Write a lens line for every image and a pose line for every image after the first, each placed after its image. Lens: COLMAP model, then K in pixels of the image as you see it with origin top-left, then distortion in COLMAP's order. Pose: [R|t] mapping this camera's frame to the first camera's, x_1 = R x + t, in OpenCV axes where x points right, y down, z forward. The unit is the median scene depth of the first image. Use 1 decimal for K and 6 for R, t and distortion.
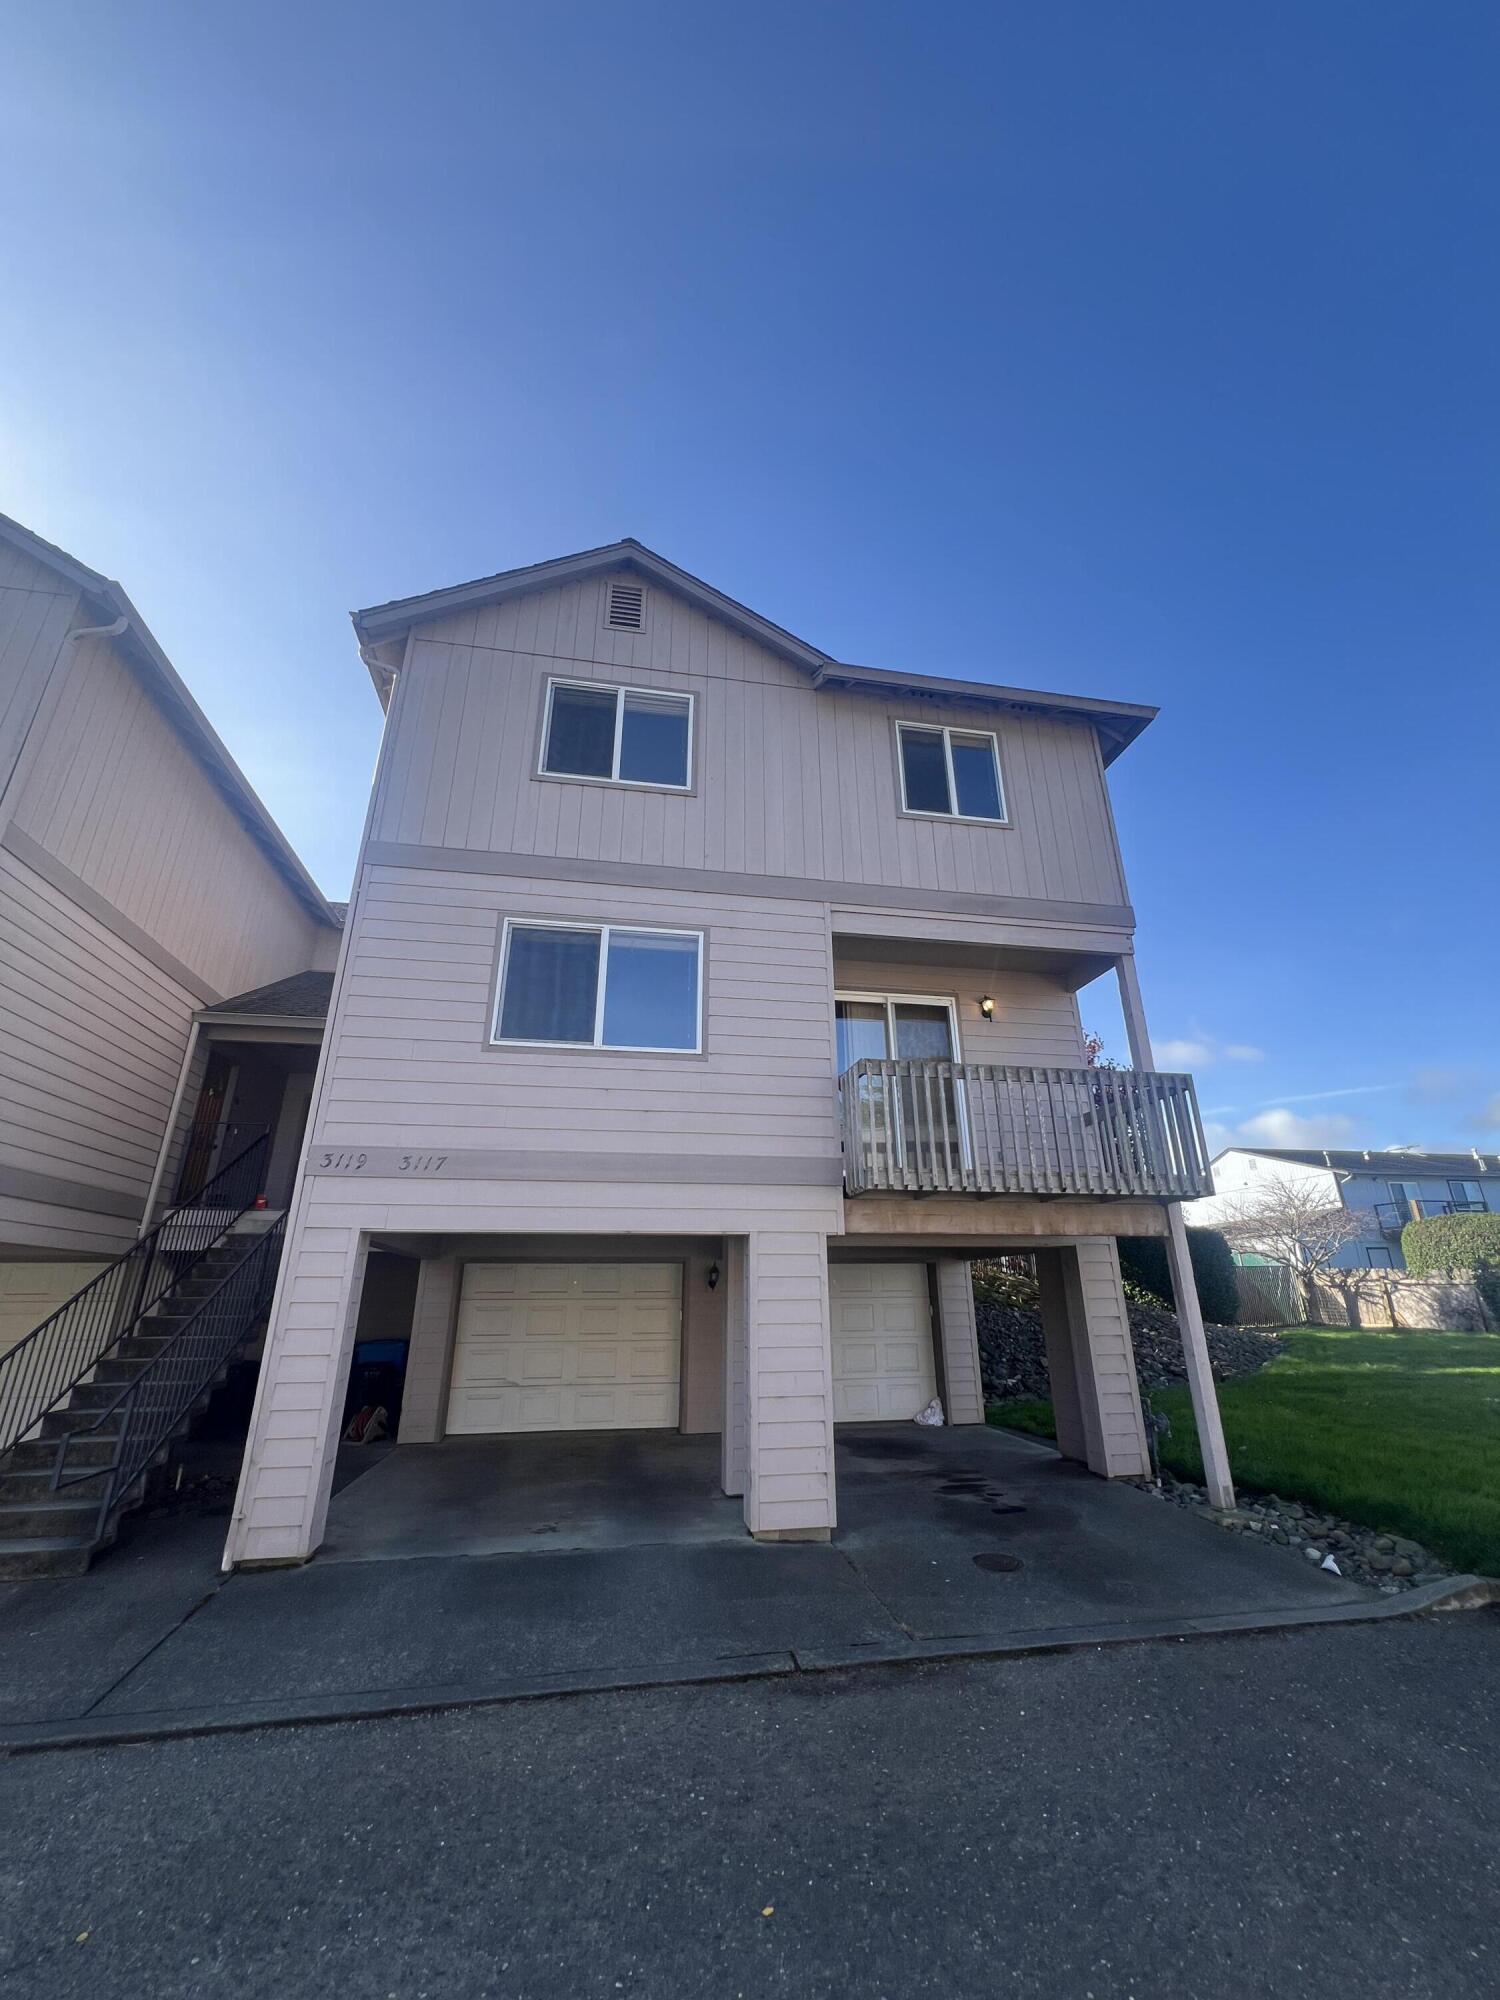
lens RADIAL K [[809.0, 0, 757.3], [0, 809.0, 991.6], [0, 0, 1]] dist [-0.002025, 0.000425]
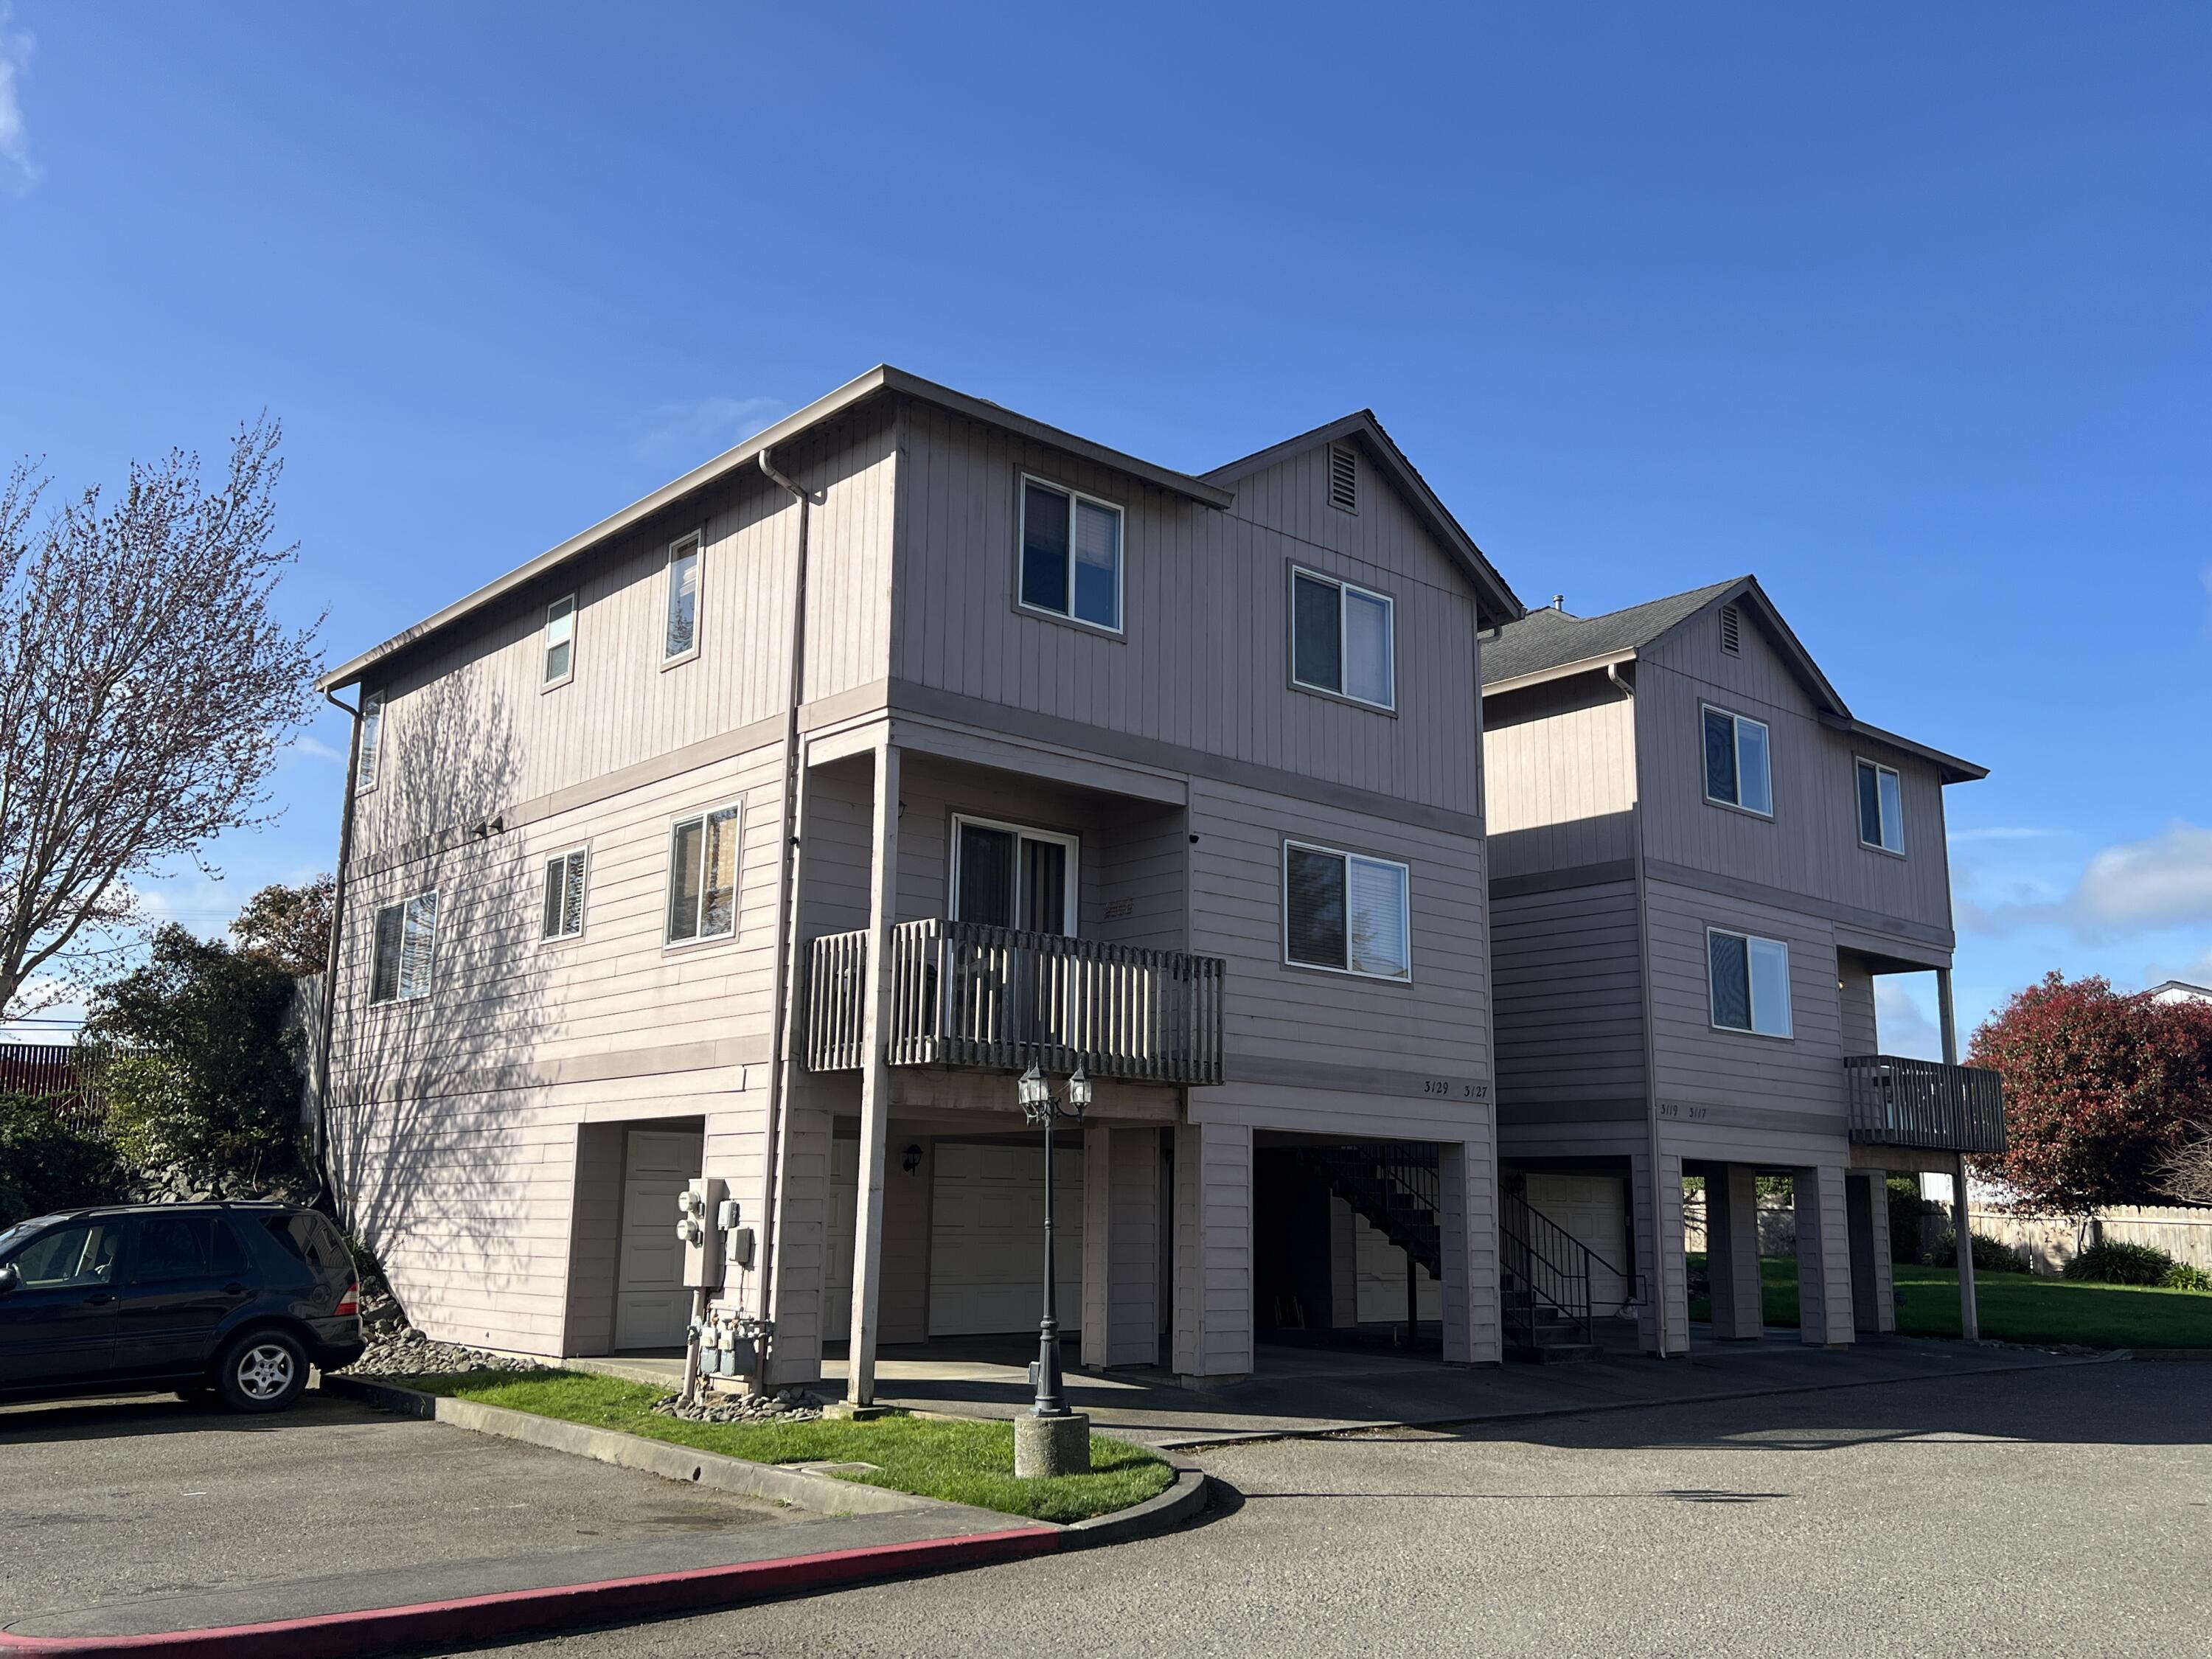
lens RADIAL K [[1889.2, 0, 1099.8], [0, 1889.2, 839.4], [0, 0, 1]] dist [0.014942, -0.000209]
pose [[0.864302, 0.123833, 0.487491, -2.740527], [-0.205068, 0.971762, 0.116727, -0.394190], [-0.459270, -0.200856, 0.865290, -1.206162]]
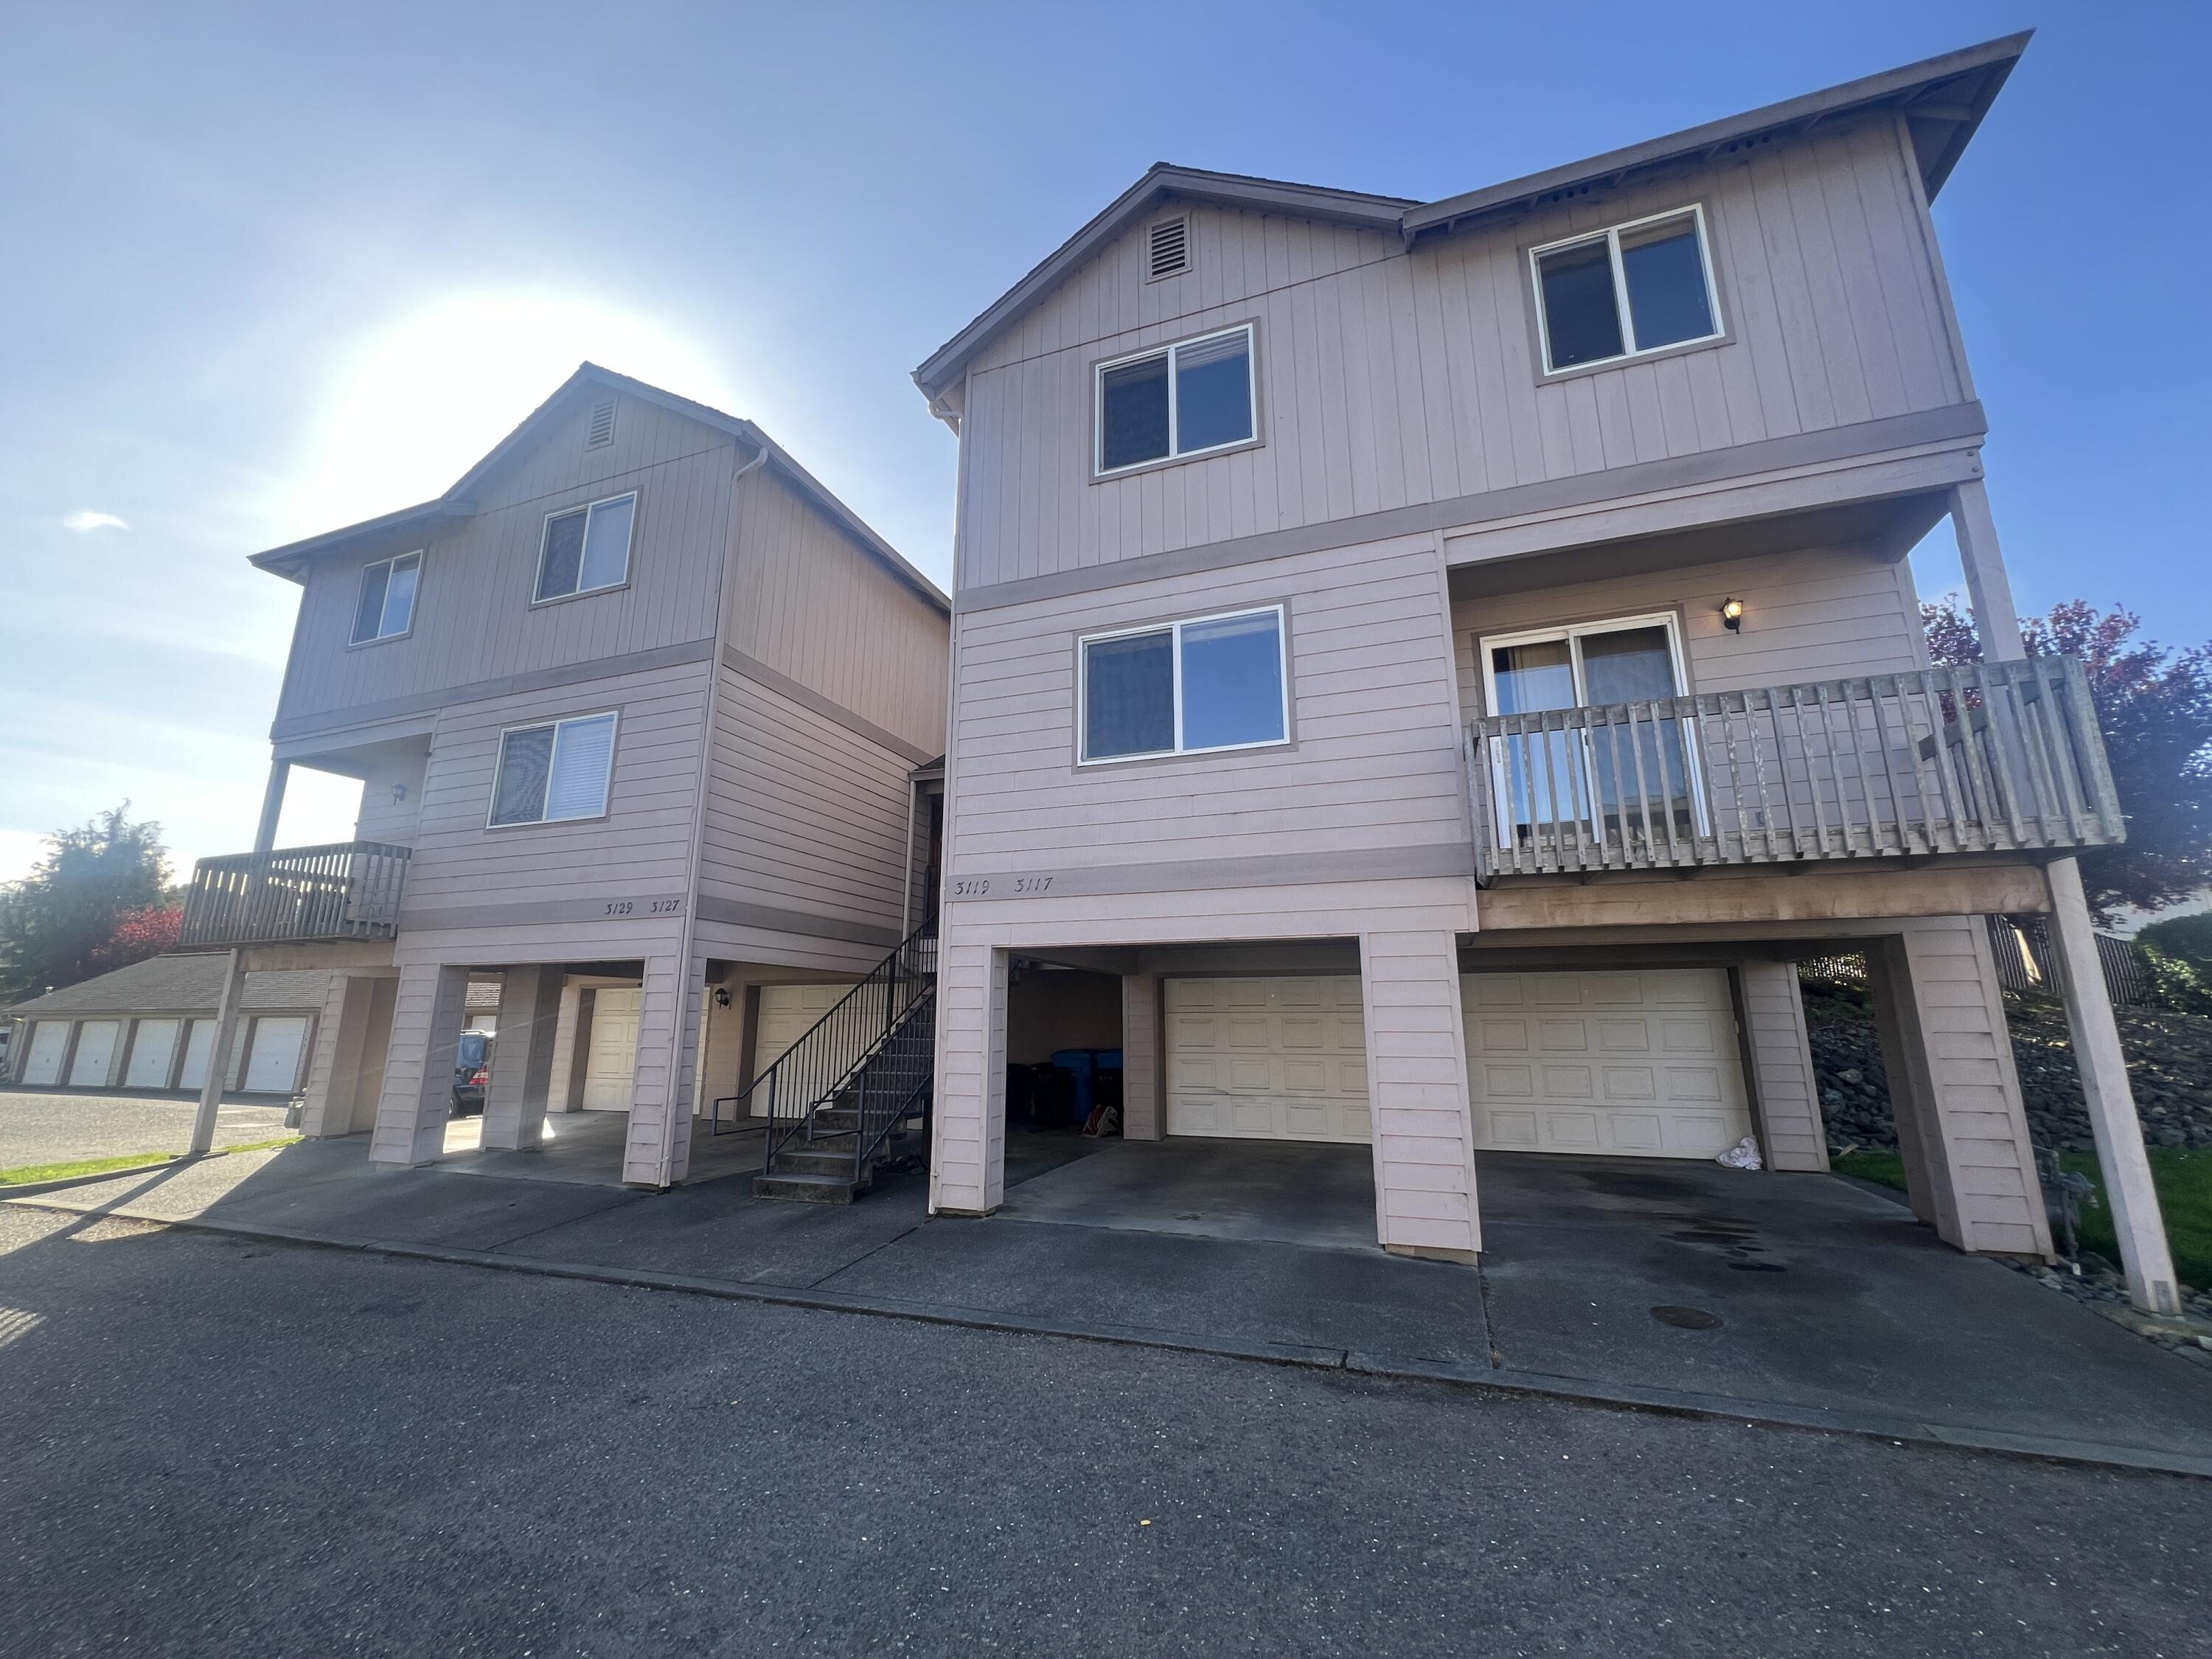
lens RADIAL K [[894.7, 0, 1092.6], [0, 894.7, 825.8], [0, 0, 1]] dist [-0.002025, 0.000425]
pose [[0.854688, -0.105494, -0.508311, 0.237786], [0.179276, 0.978877, 0.098286, 0.030594], [0.487205, -0.175132, 0.855546, 0.034588]]
